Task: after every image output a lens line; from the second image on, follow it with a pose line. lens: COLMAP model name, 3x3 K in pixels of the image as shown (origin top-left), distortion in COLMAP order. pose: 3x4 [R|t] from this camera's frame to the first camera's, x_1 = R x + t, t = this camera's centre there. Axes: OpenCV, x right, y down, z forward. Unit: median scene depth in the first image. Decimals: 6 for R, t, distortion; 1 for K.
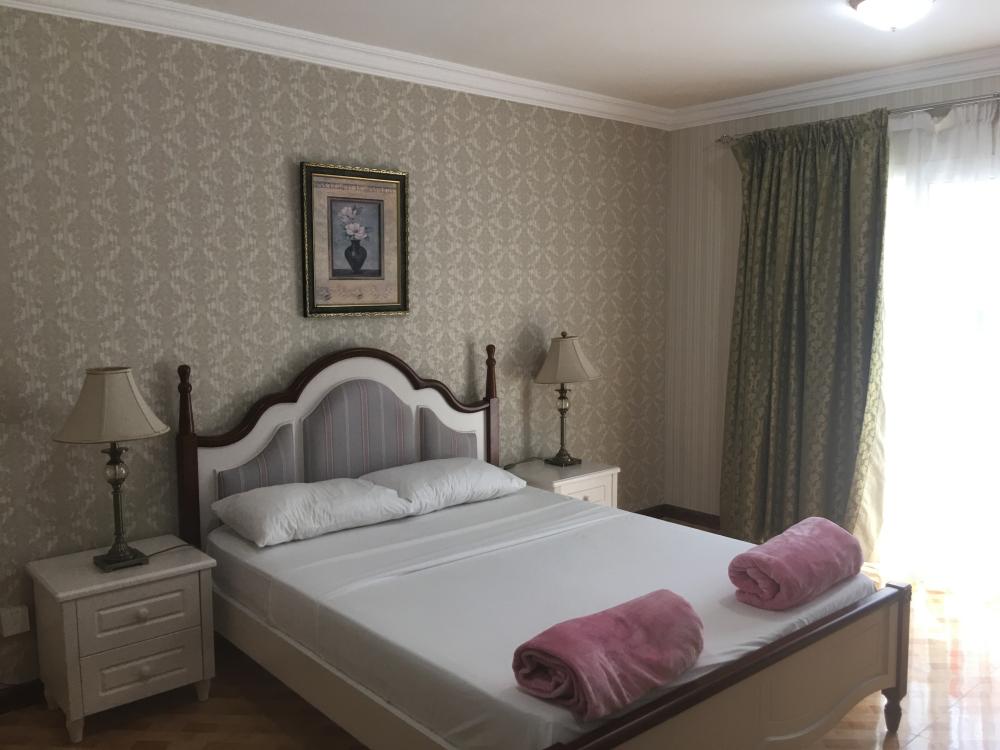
lens RADIAL K [[837.7, 0, 500.0], [0, 837.7, 375.0], [0, 0, 1]] dist [0.066338, -0.092173]
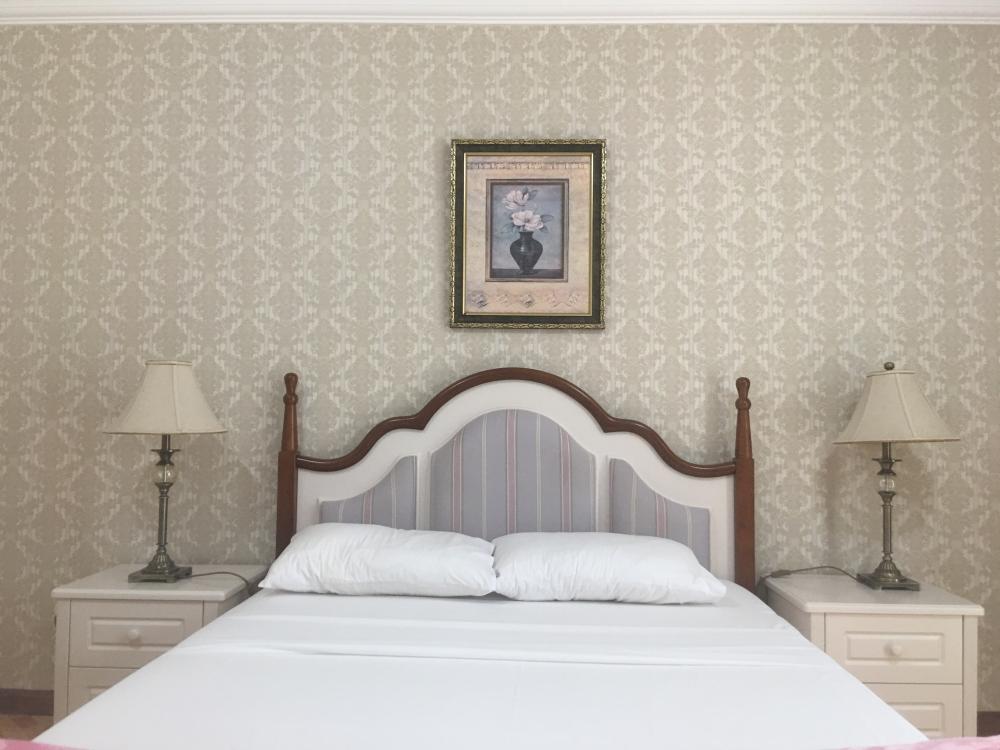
lens RADIAL K [[837.7, 0, 500.0], [0, 837.7, 375.0], [0, 0, 1]] dist [0.066338, -0.092173]
pose [[0.733815, -0.009092, -0.679288, 0.340079], [-0.089016, 0.990002, -0.109413, 0.058739], [0.673492, 0.140757, 0.725669, 0.439163]]
